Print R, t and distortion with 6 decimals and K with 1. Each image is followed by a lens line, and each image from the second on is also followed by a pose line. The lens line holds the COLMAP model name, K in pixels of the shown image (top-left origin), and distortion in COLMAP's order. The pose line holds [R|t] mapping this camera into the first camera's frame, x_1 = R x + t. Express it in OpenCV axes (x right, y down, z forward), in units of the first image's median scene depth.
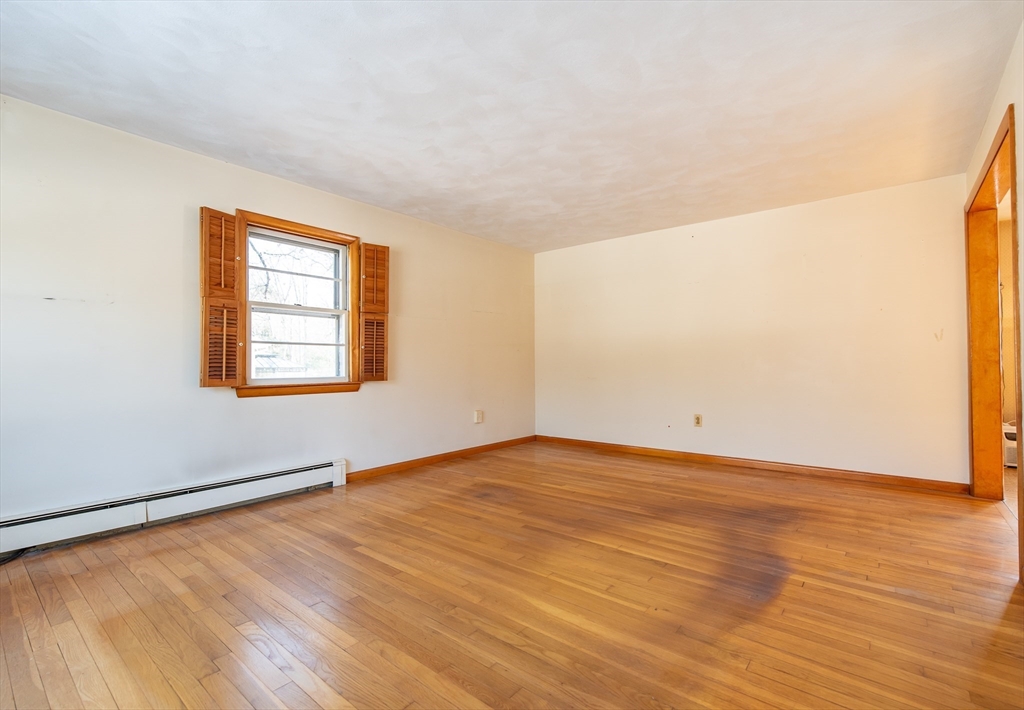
lens RADIAL K [[468.3, 0, 534.5], [0, 468.3, 356.6], [0, 0, 1]] dist [0.000241, -0.000018]
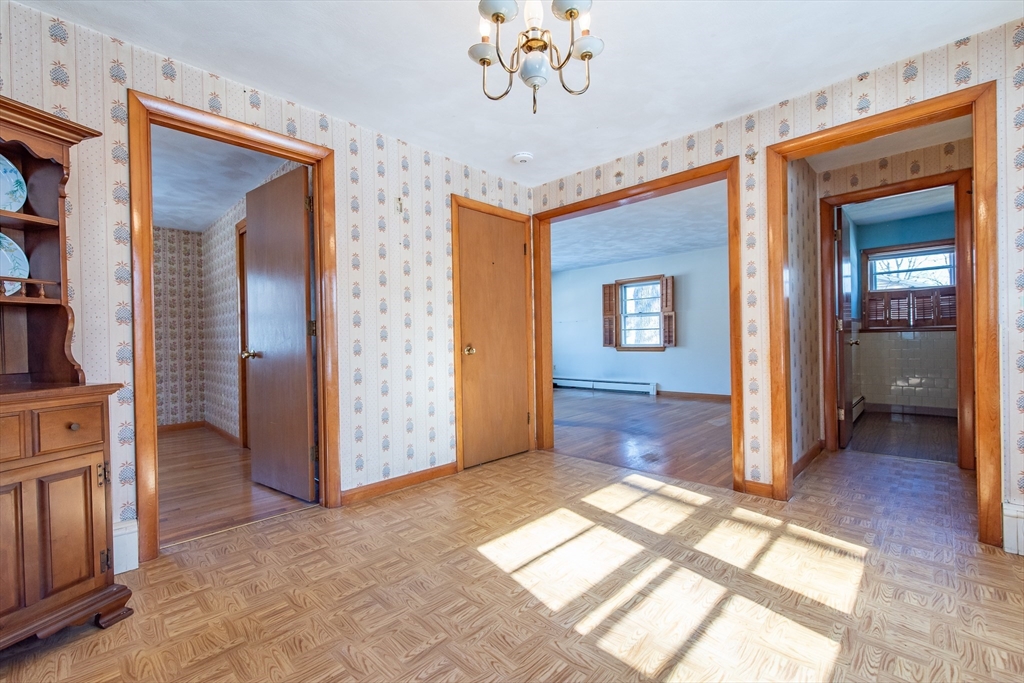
lens RADIAL K [[439.8, 0, 512.0], [0, 439.8, 341.5], [0, 0, 1]] dist [0.001208, 0.000194]
pose [[-0.107425, 0.013040, -0.994128, 1.979160], [0.035031, 0.999343, 0.009323, -0.012319], [0.993596, -0.033824, -0.107811, 0.693459]]
